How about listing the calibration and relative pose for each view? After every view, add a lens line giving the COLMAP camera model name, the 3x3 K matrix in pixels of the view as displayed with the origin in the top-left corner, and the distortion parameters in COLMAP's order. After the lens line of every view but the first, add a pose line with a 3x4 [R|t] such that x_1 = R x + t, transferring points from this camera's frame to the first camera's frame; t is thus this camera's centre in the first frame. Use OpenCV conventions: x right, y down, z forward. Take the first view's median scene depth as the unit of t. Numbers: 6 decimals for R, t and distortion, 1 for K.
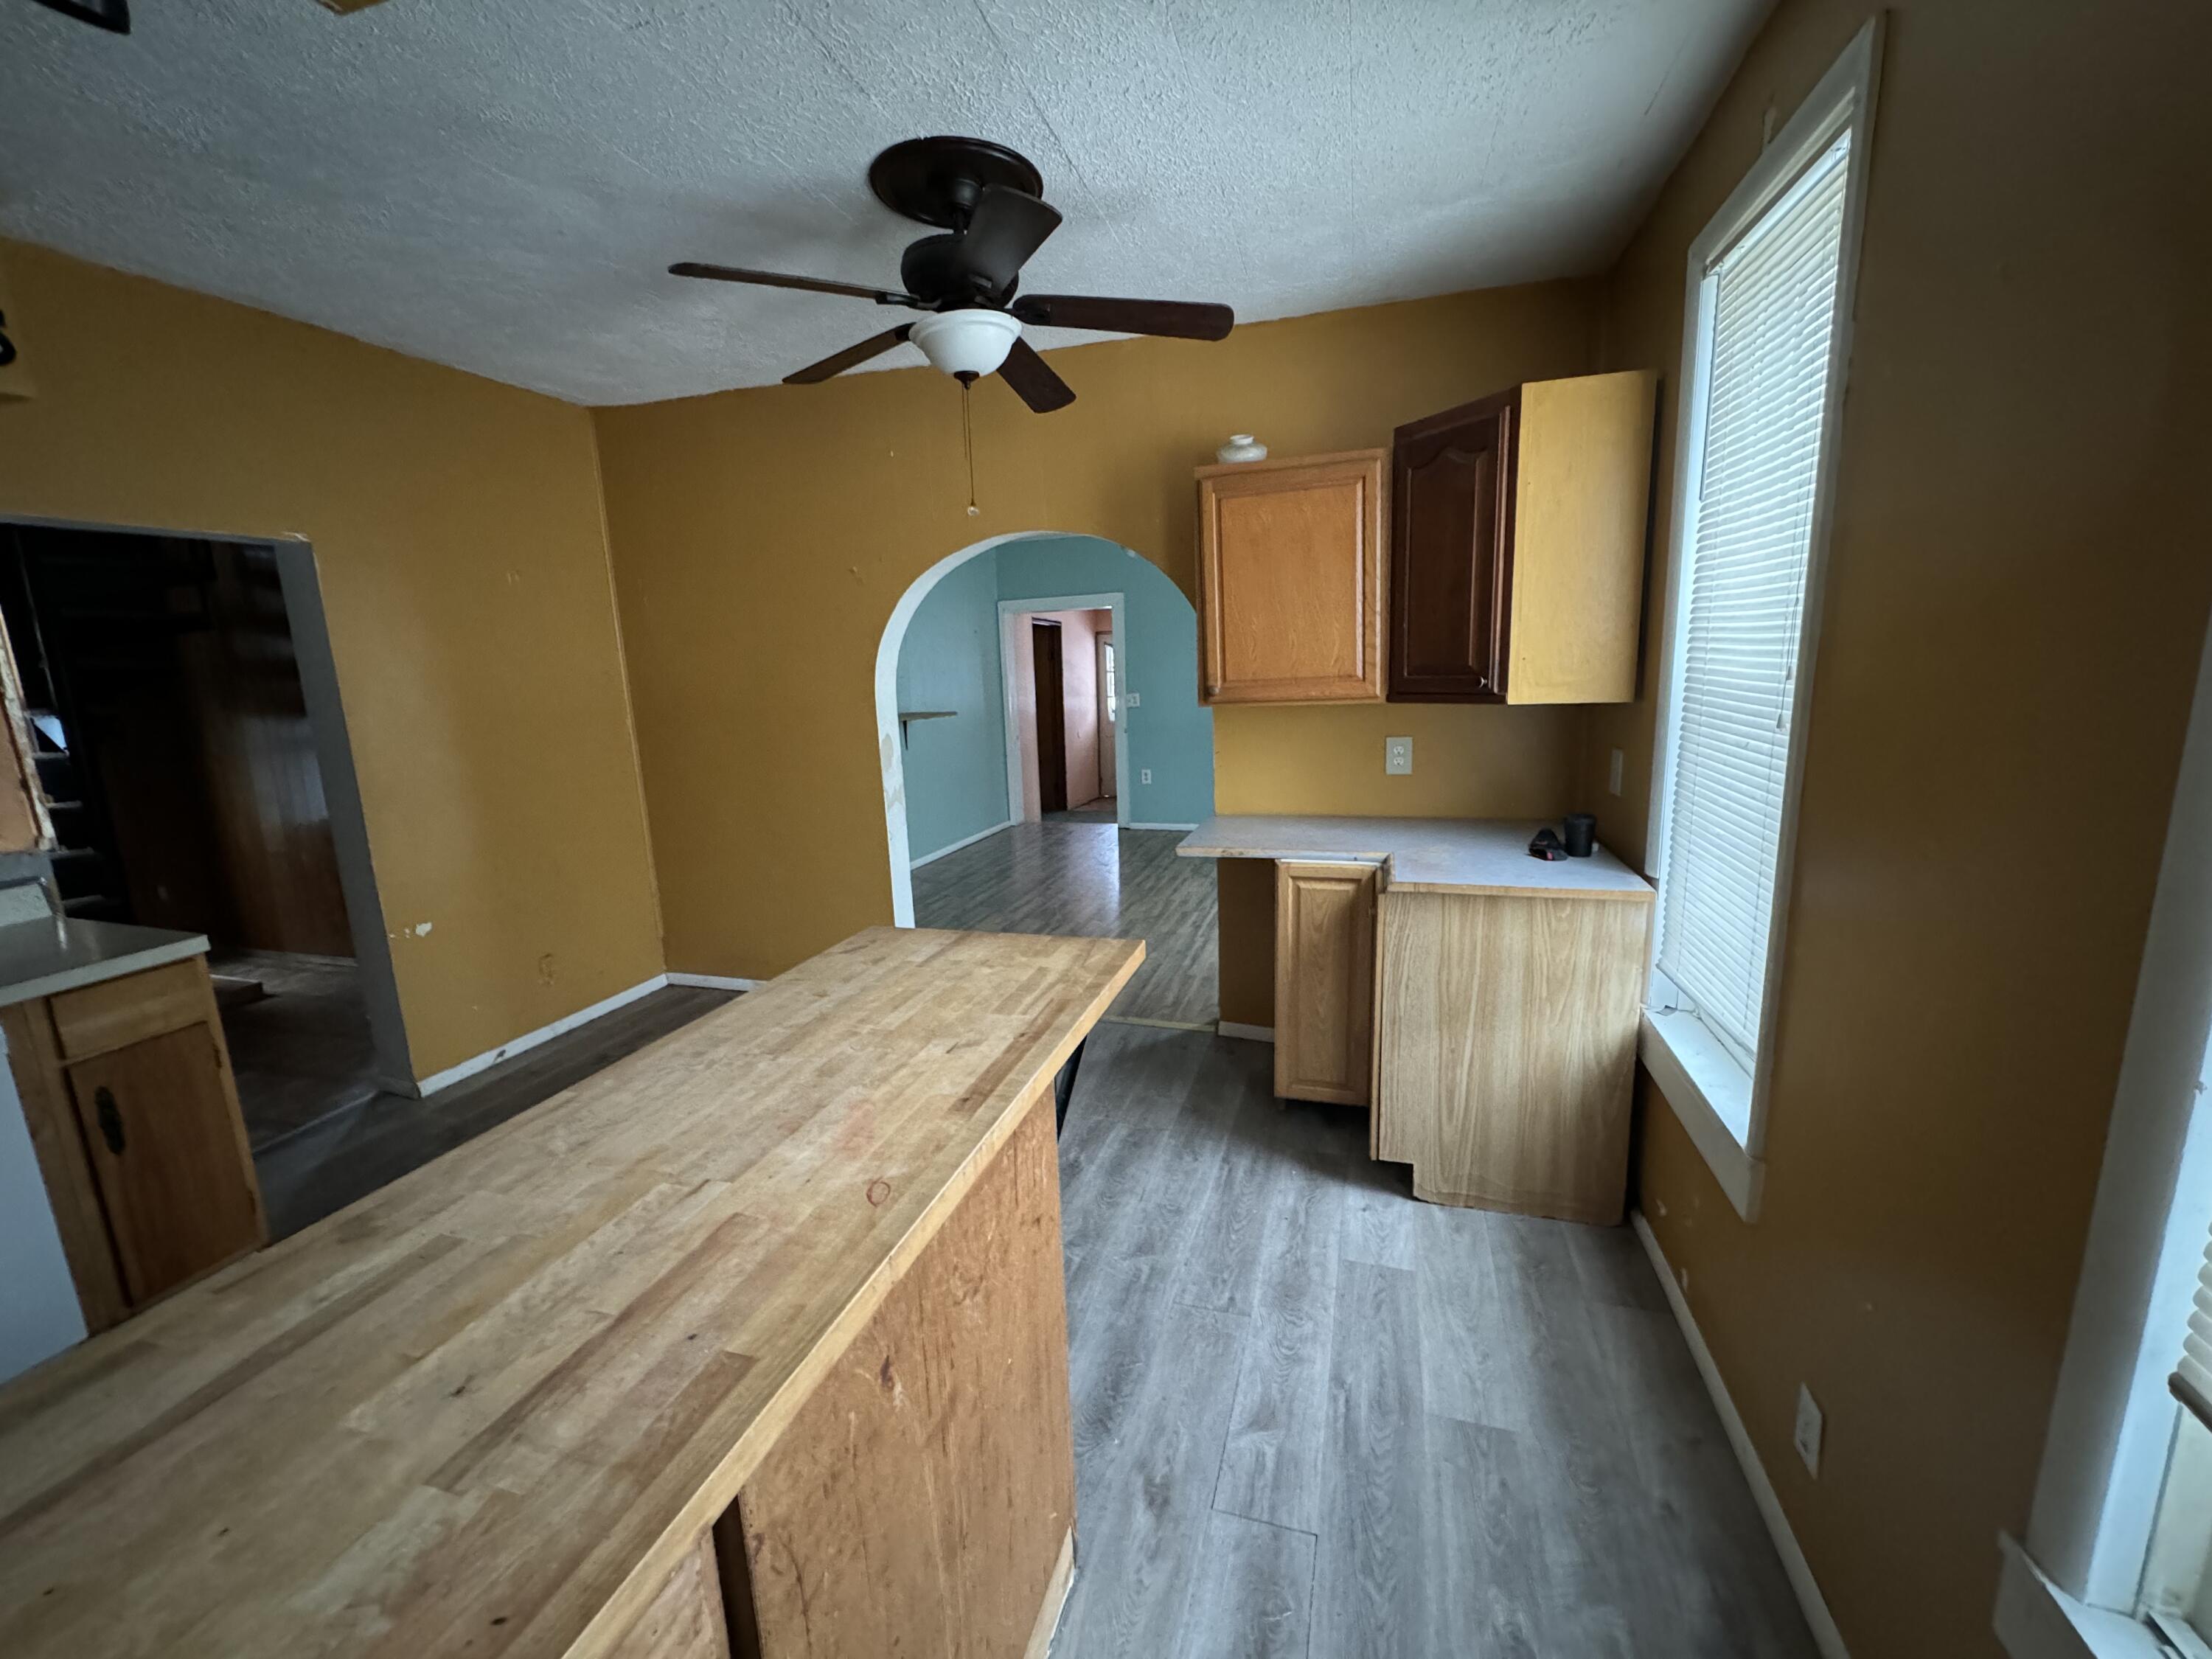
lens RADIAL K [[878.4, 0, 1106.8], [0, 878.4, 830.9], [0, 0, 1]] dist [-0.000191, -0.000213]
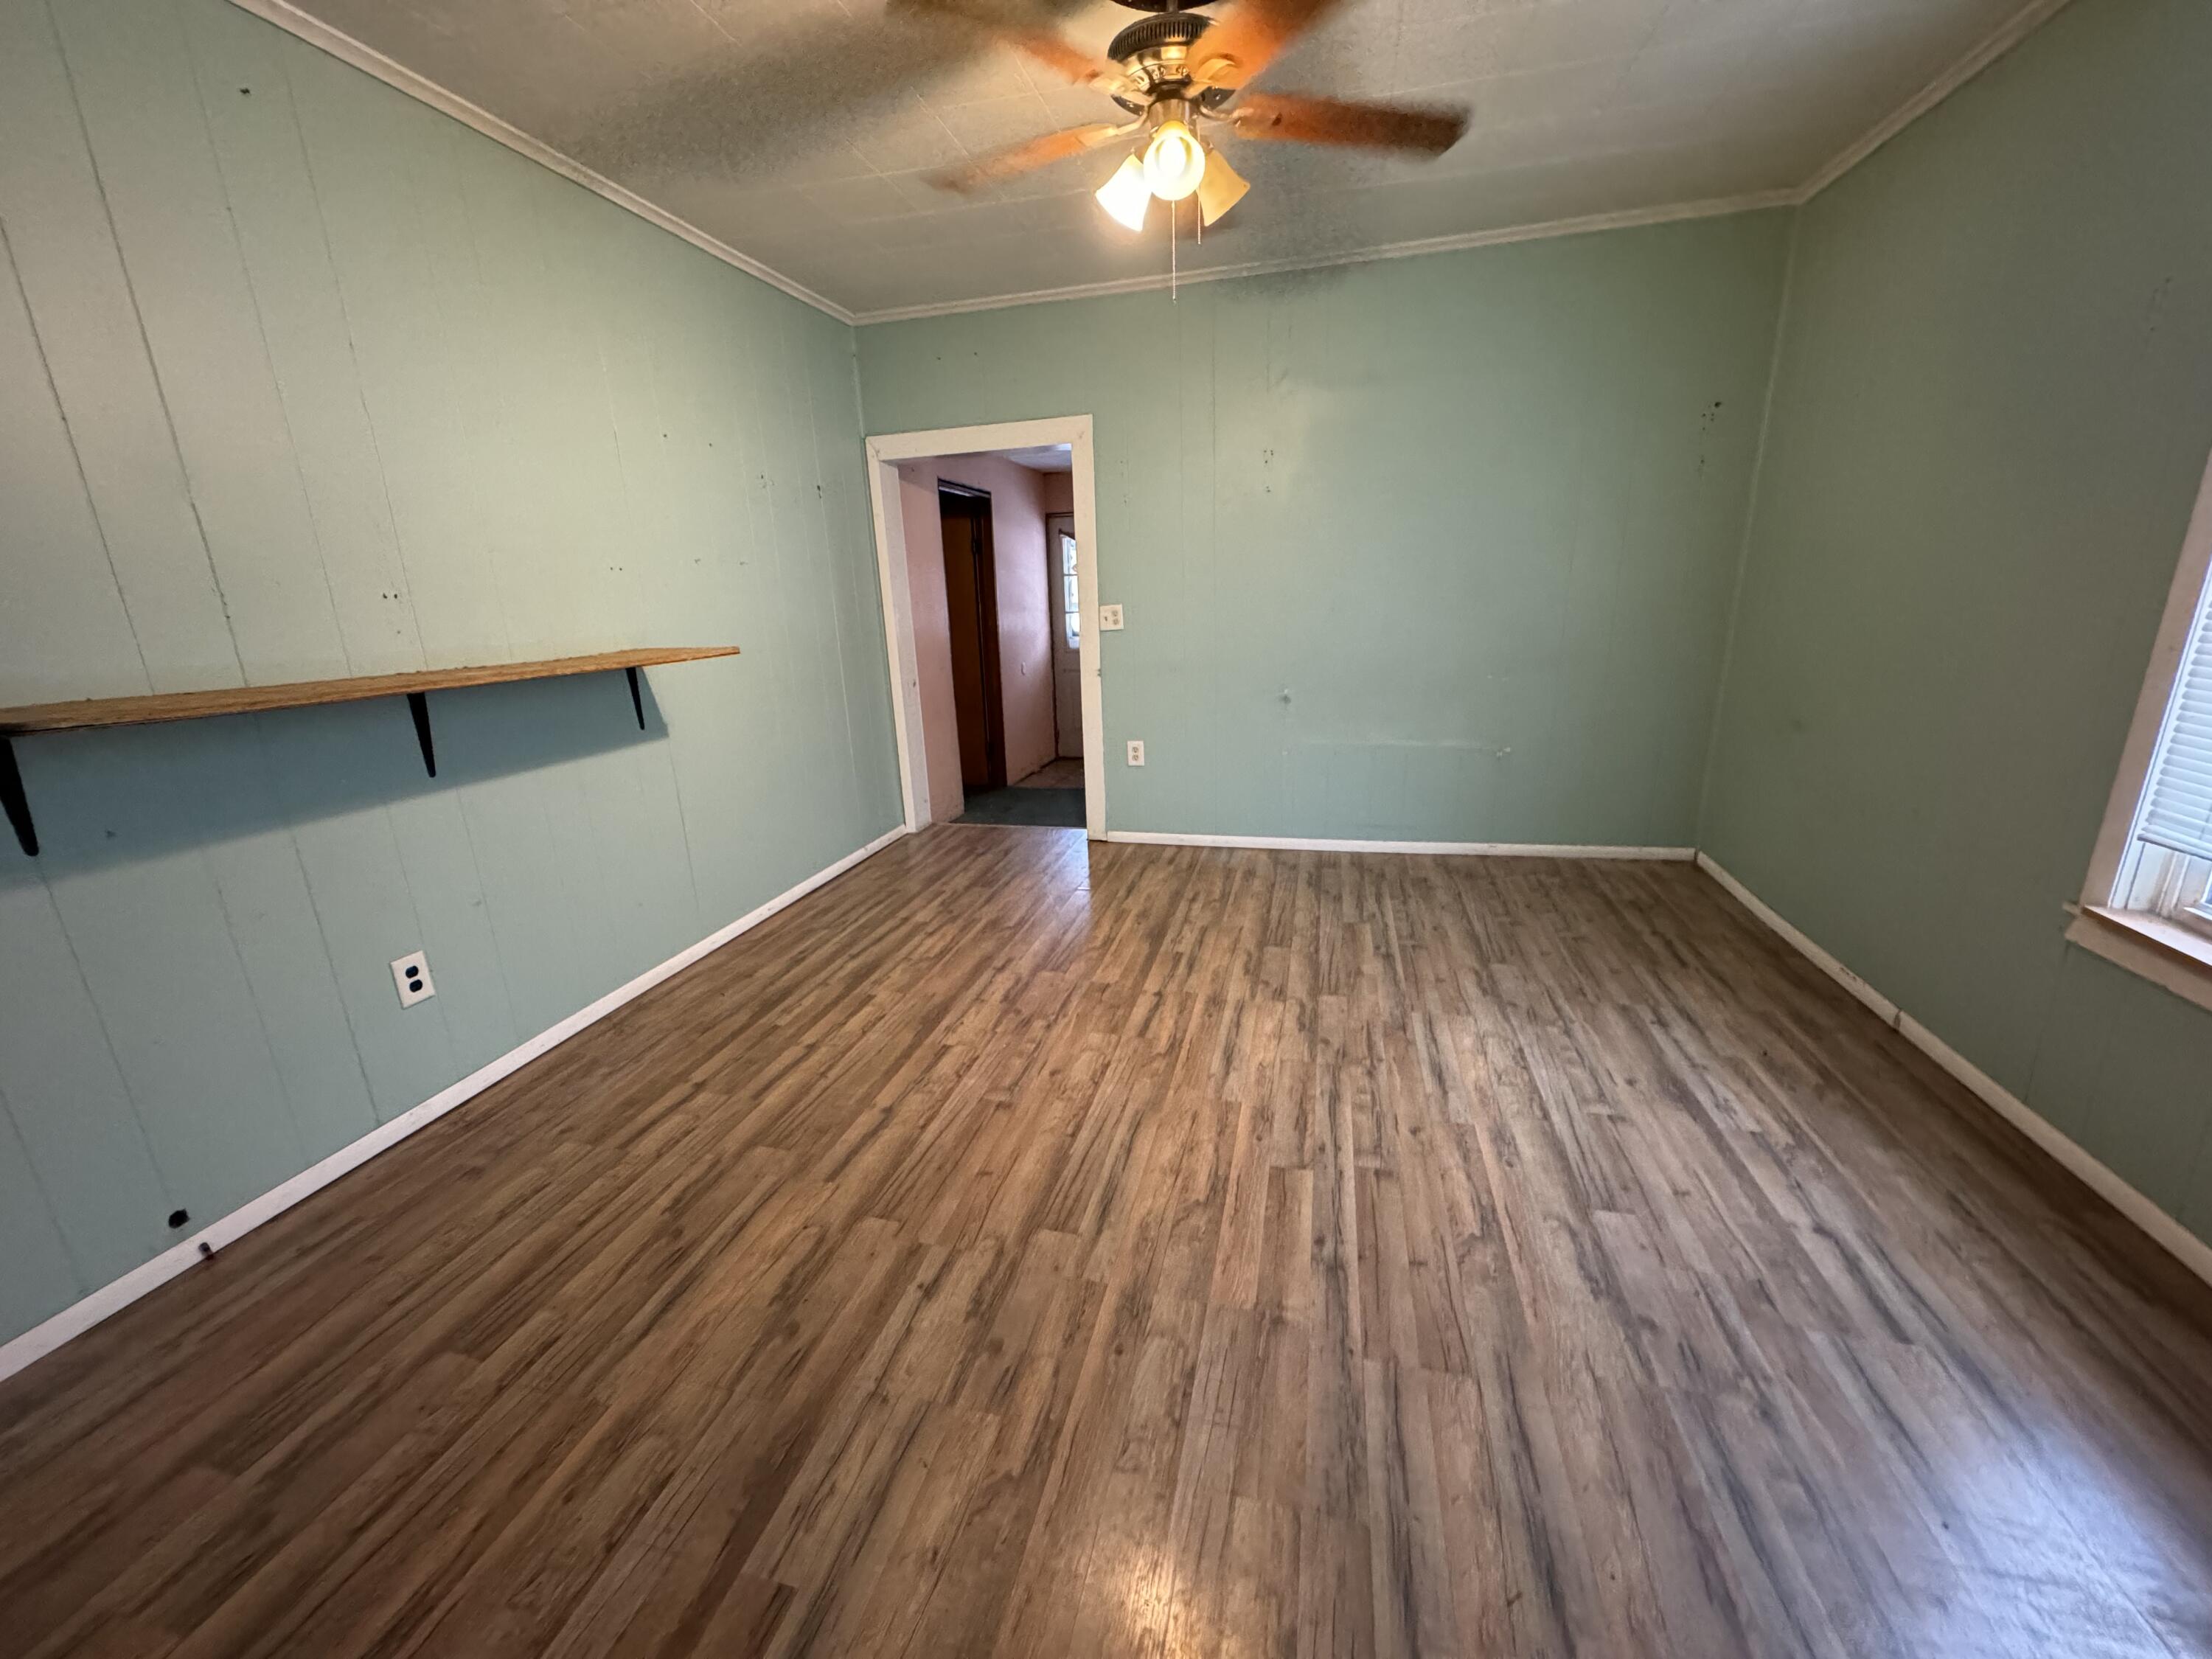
lens RADIAL K [[878.4, 0, 1108.8], [0, 878.4, 824.7], [0, 0, 1]] dist [-0.000191, -0.000213]
pose [[0.998749, -0.016024, 0.047361, -0.001083], [0.011909, 0.996230, 0.085936, -0.063885], [-0.048559, -0.085264, 0.995174, 0.420105]]
